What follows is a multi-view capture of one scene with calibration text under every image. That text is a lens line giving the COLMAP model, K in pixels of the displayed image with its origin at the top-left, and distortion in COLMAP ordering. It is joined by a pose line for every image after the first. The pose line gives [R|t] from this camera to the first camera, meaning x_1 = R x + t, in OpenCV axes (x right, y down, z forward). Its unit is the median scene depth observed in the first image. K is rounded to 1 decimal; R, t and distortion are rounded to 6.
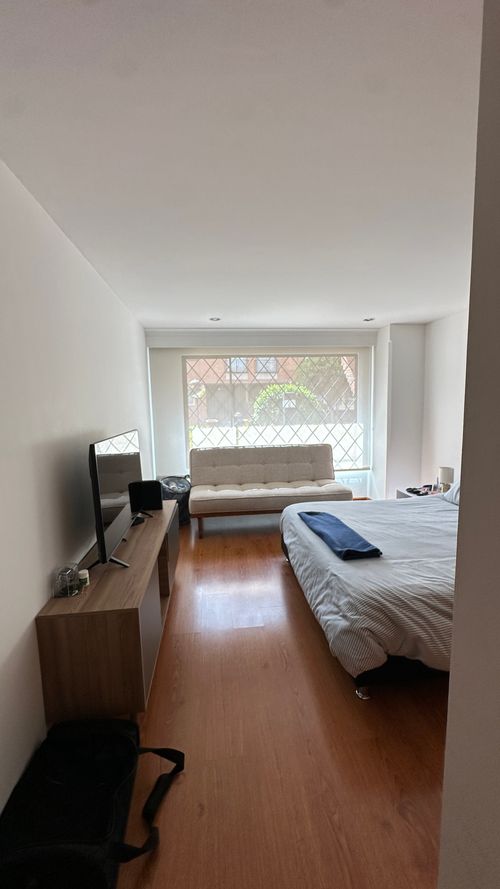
lens RADIAL K [[360.0, 0, 250.0], [0, 360.0, 444.5], [0, 0, 1]] dist [-0.002176, -0.000052]
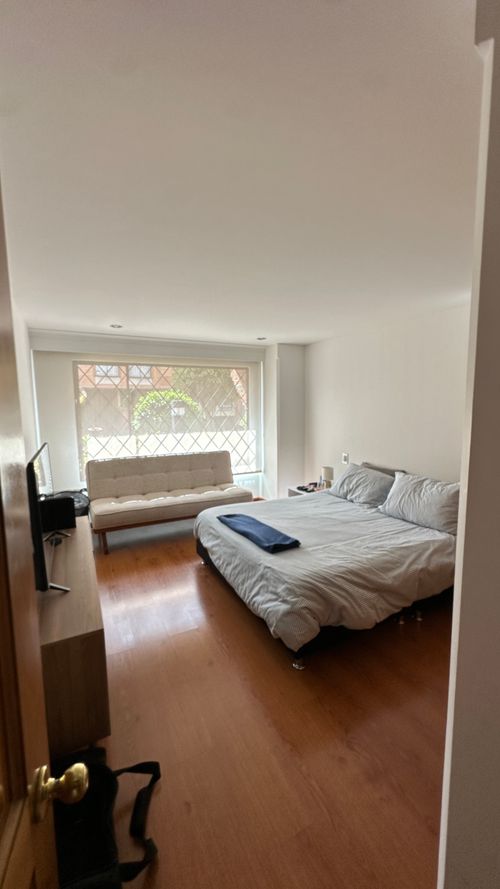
lens RADIAL K [[355.1, 0, 250.0], [0, 355.1, 444.5], [0, 0, 1]] dist [-0.000177, -0.000173]
pose [[0.937160, -0.026748, 0.347873, -0.101875], [0.031898, 0.999450, -0.009085, -0.008511], [-0.347439, 0.019610, 0.937498, -0.019270]]
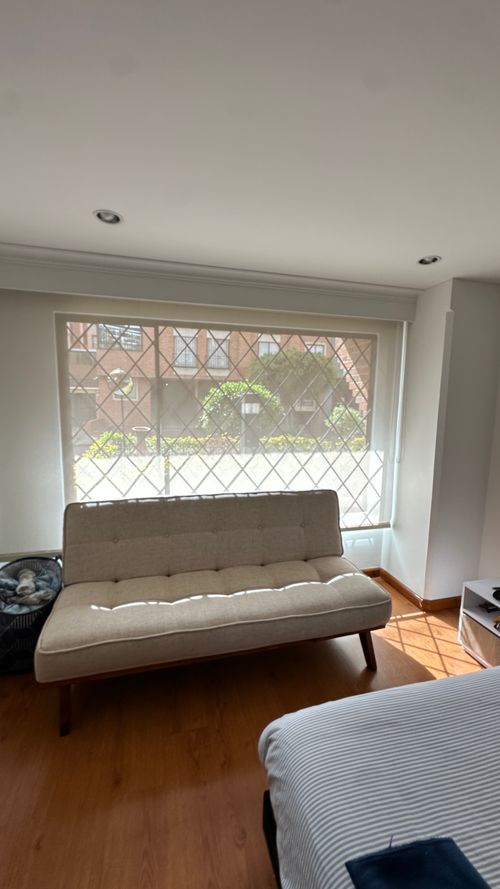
lens RADIAL K [[355.1, 0, 250.0], [0, 355.1, 444.5], [0, 0, 1]] dist [-0.000177, -0.000173]
pose [[0.989650, 0.019679, 0.142147, 0.013428], [-0.020884, 0.999757, 0.006991, -0.088518], [-0.141975, -0.009887, 0.989821, 0.563466]]
